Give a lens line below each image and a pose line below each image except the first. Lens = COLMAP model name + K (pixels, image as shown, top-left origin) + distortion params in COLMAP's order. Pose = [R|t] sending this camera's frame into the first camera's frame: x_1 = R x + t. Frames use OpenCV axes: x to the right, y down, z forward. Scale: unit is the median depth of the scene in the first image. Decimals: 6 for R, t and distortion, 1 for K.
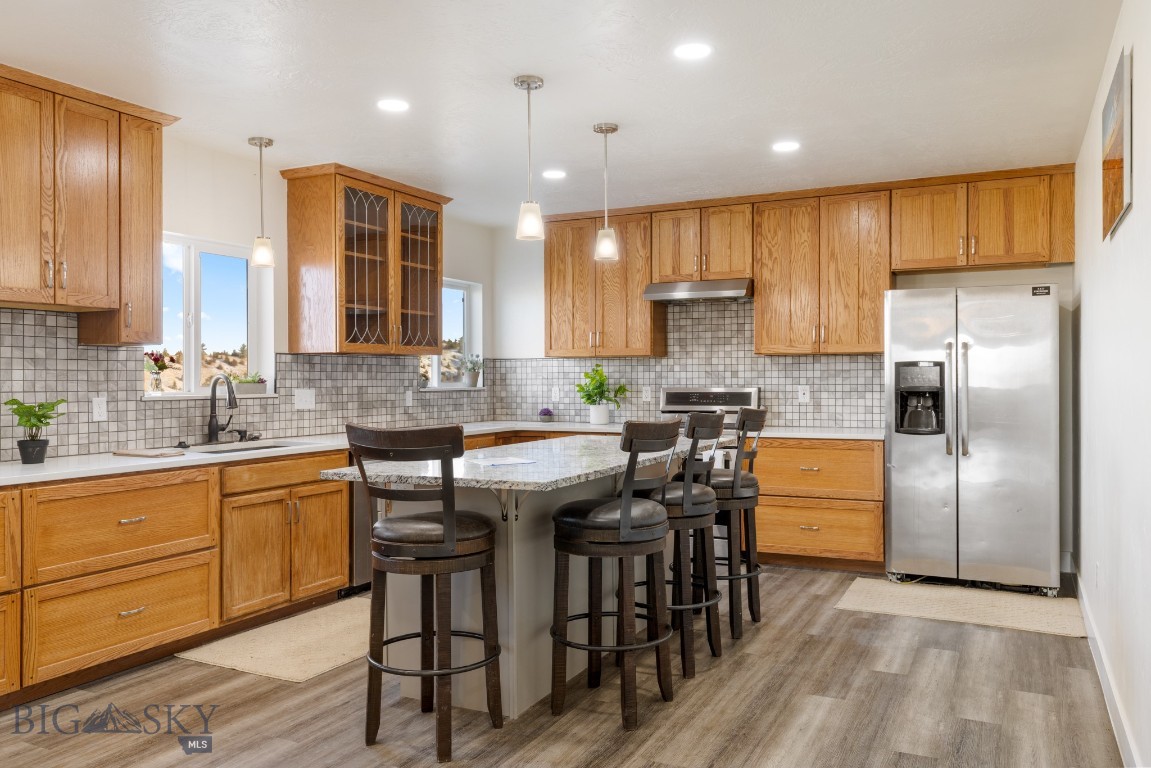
lens RADIAL K [[875.3, 0, 577.8], [0, 875.3, 376.0], [0, 0, 1]] dist [0.005233, 0.000424]
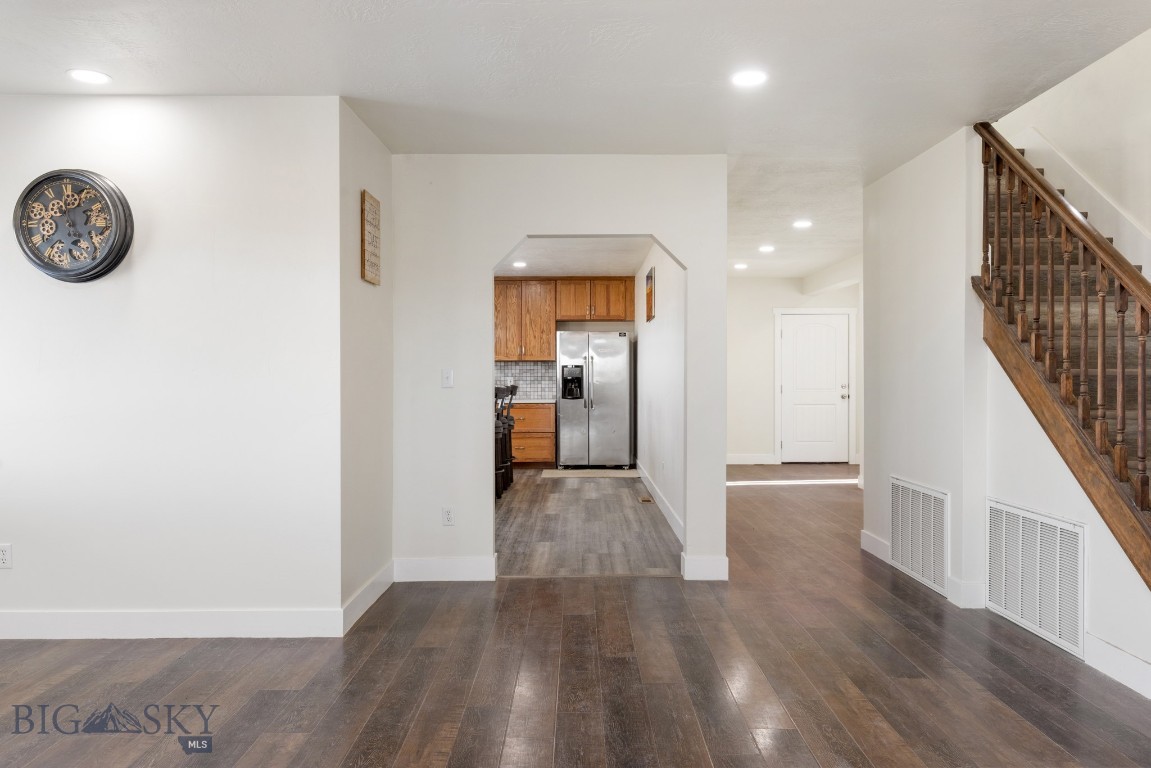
lens RADIAL K [[821.5, 0, 575.3], [0, 821.5, 388.8], [0, 0, 1]] dist [-0.014101, -0.004092]
pose [[0.897522, -0.008493, 0.440887, -0.476950], [0.002955, 0.999908, 0.013247, 0.014676], [-0.440959, -0.010586, 0.897465, -0.784892]]
